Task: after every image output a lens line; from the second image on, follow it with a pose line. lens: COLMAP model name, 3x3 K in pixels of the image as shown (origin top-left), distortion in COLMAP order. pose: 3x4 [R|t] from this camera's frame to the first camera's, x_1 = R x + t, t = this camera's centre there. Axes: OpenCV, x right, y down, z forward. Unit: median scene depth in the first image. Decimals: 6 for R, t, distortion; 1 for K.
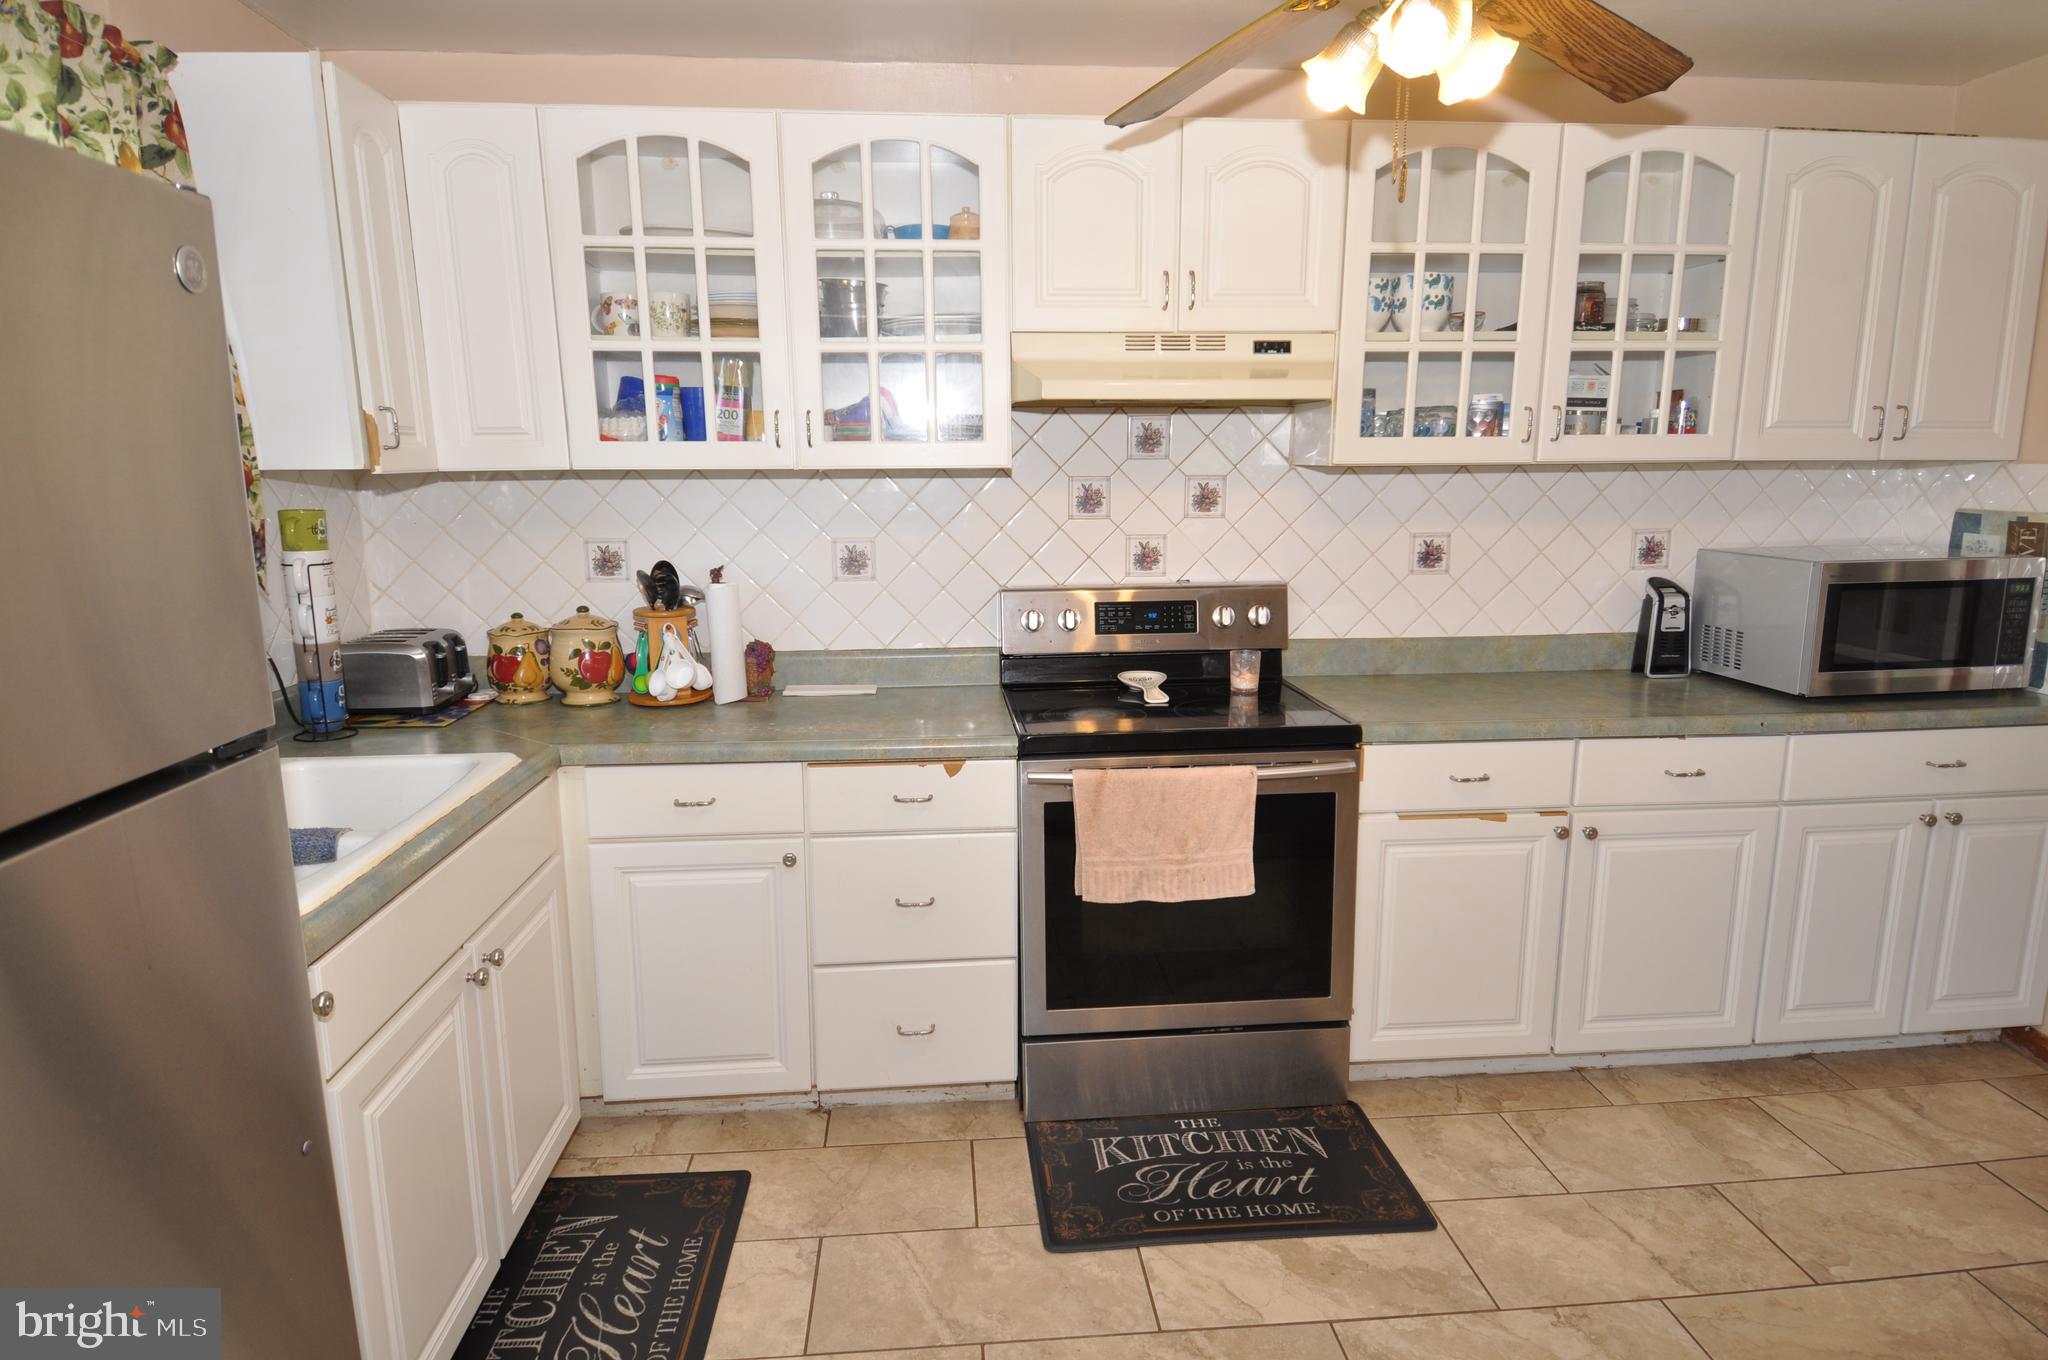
lens RADIAL K [[1141.3, 0, 1027.7], [0, 1141.3, 680.3], [0, 0, 1]] dist [0.056119, -0.060755]
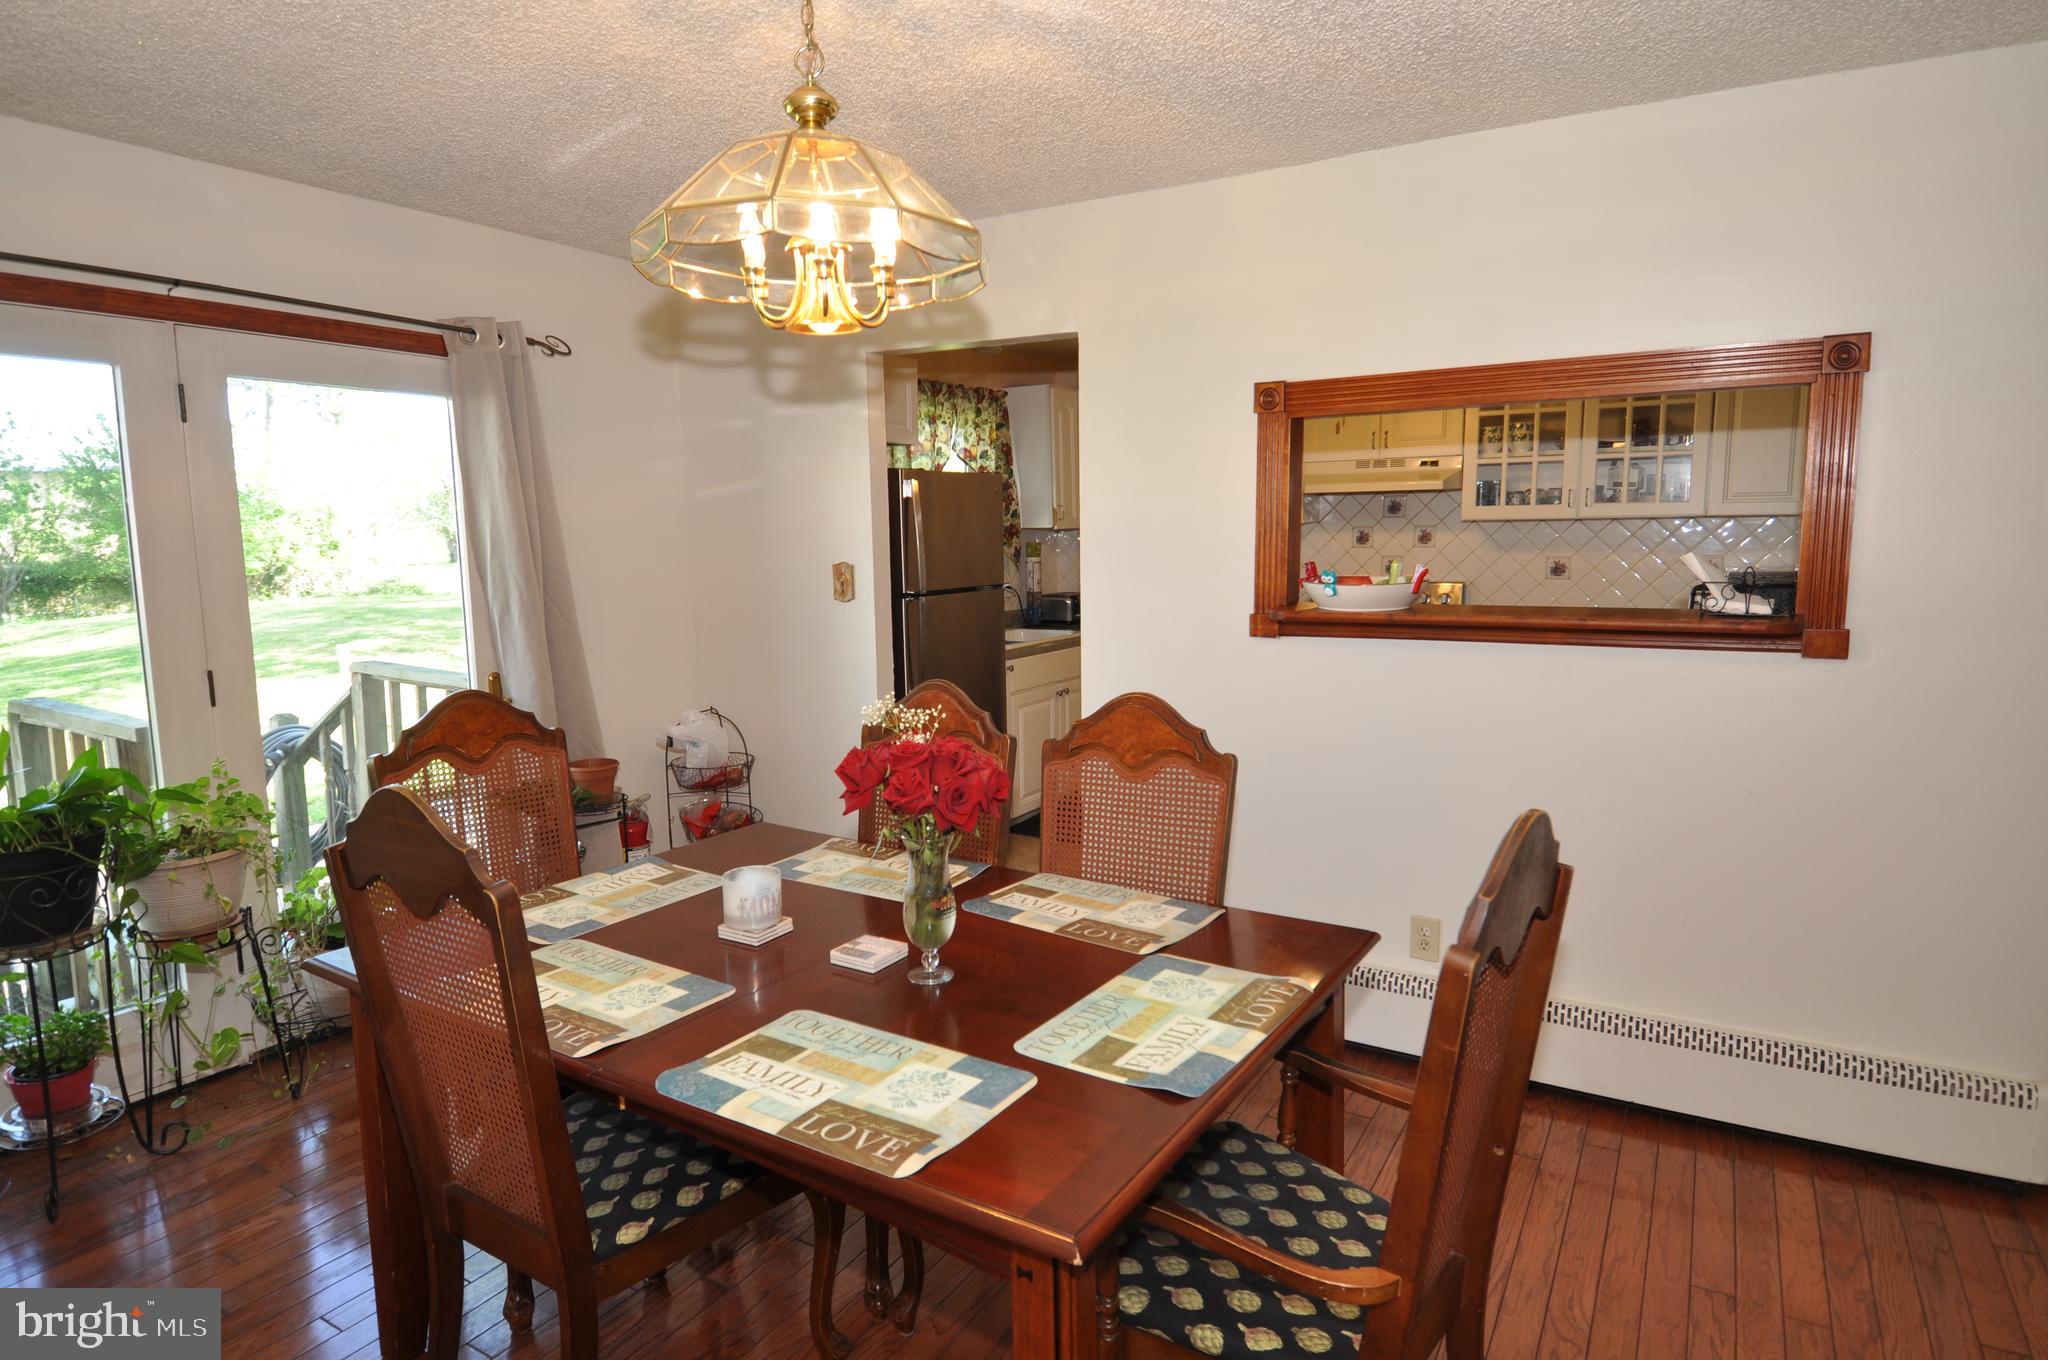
lens RADIAL K [[1141.3, 0, 1027.7], [0, 1141.3, 680.3], [0, 0, 1]] dist [0.056119, -0.060755]
pose [[0.812786, 0.070691, -0.578257, 0.859560], [-0.094808, 0.995428, -0.011570, 0.190662], [0.574796, 0.064228, 0.815773, -1.083395]]
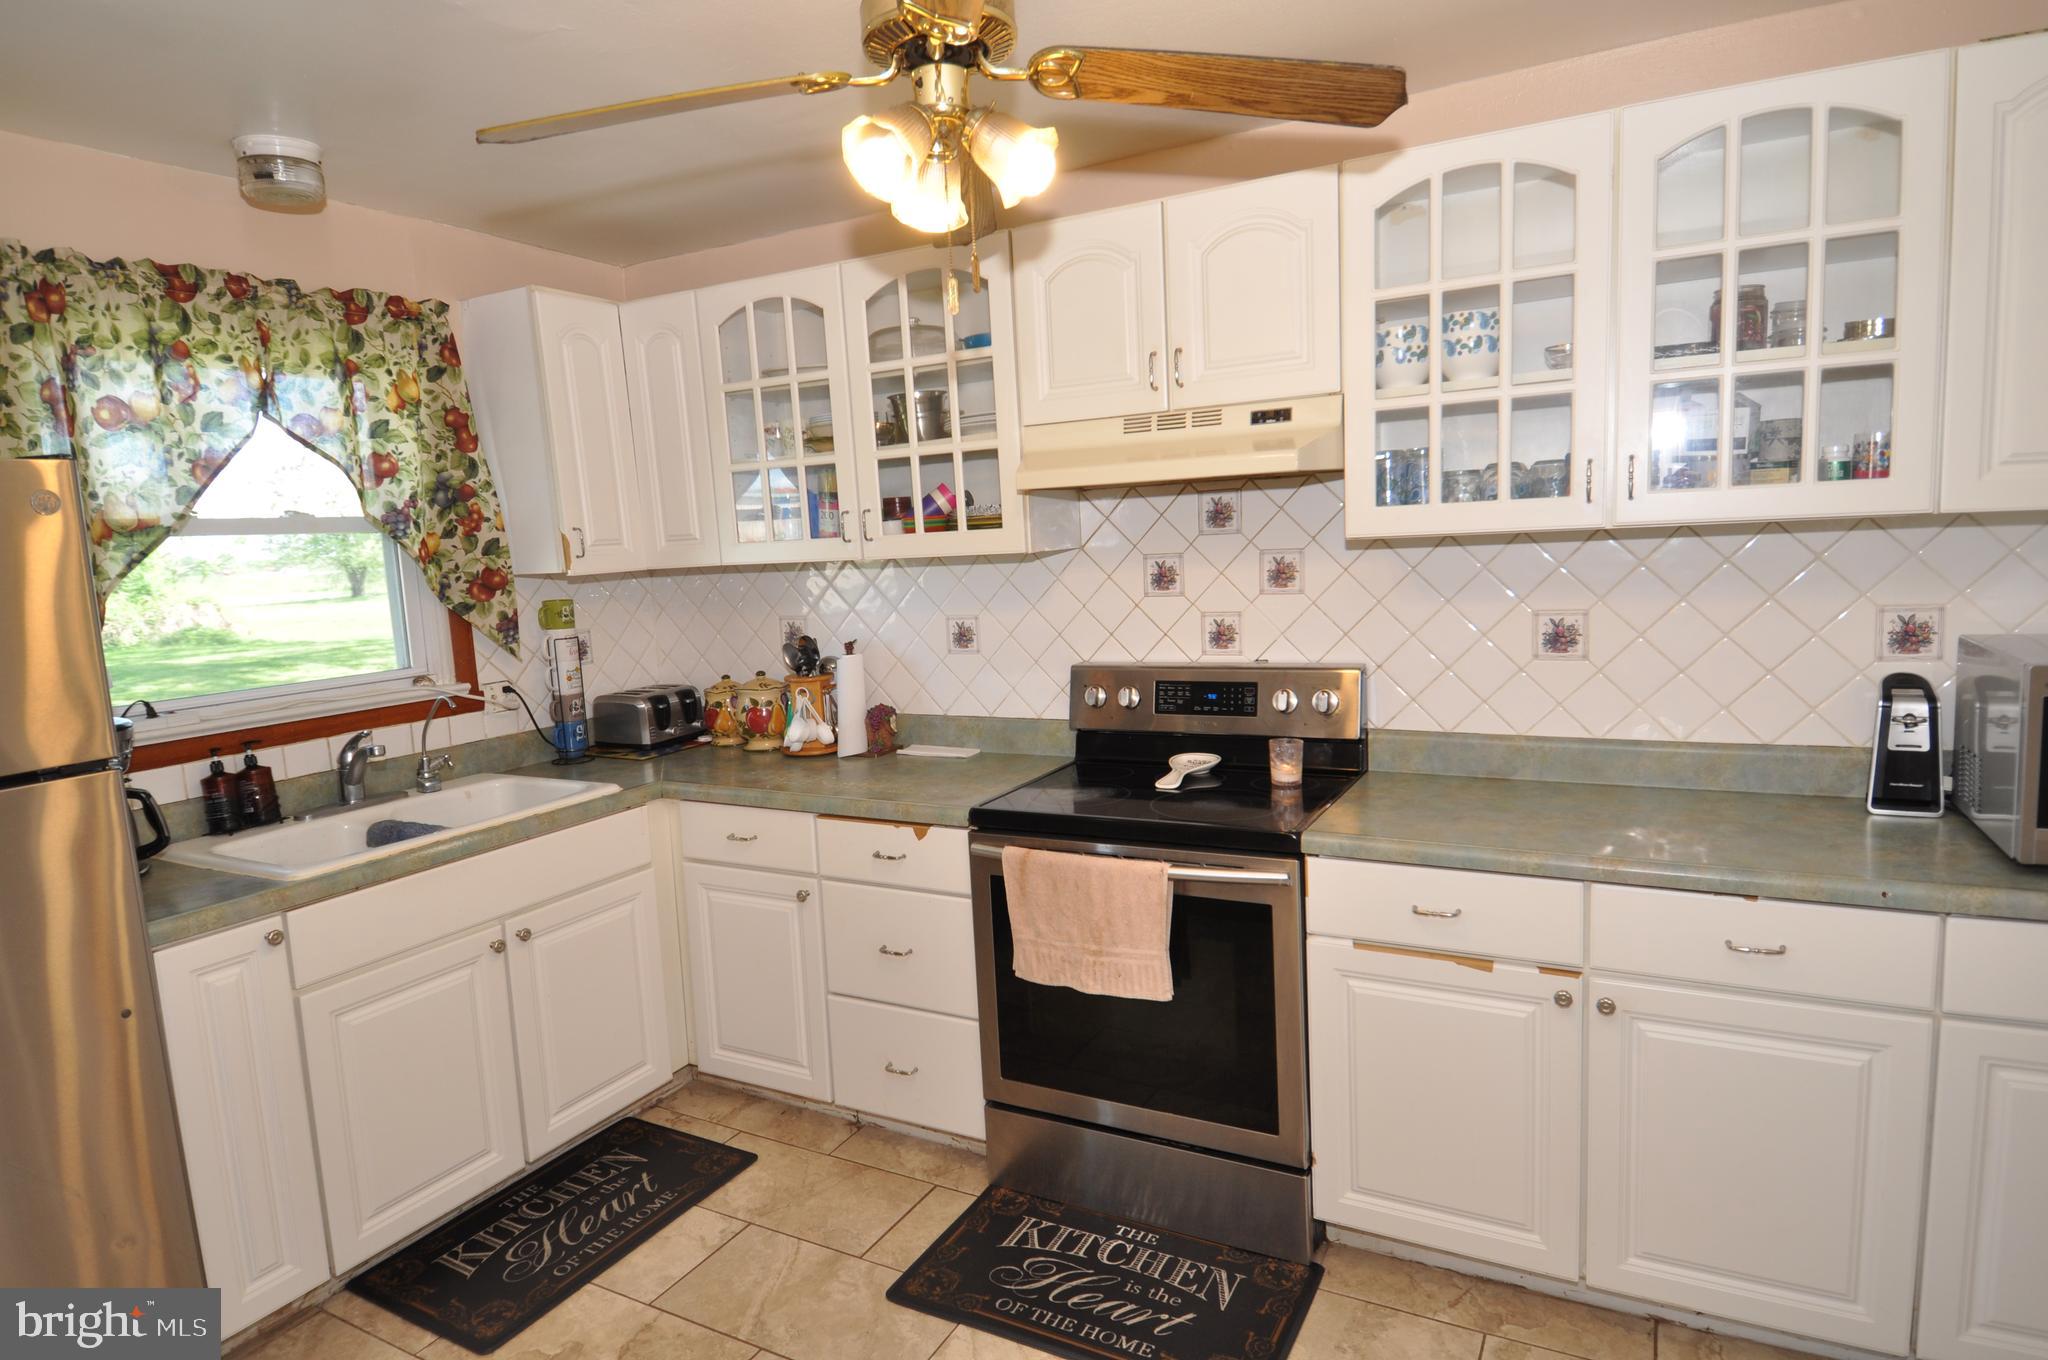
lens RADIAL K [[1141.3, 0, 1027.7], [0, 1141.3, 680.3], [0, 0, 1]] dist [0.056119, -0.060755]
pose [[0.835861, 0.034239, -0.547873, 0.572286], [-0.055622, 0.998199, -0.022478, -0.045678], [0.546116, 0.049262, 0.836260, 0.128702]]
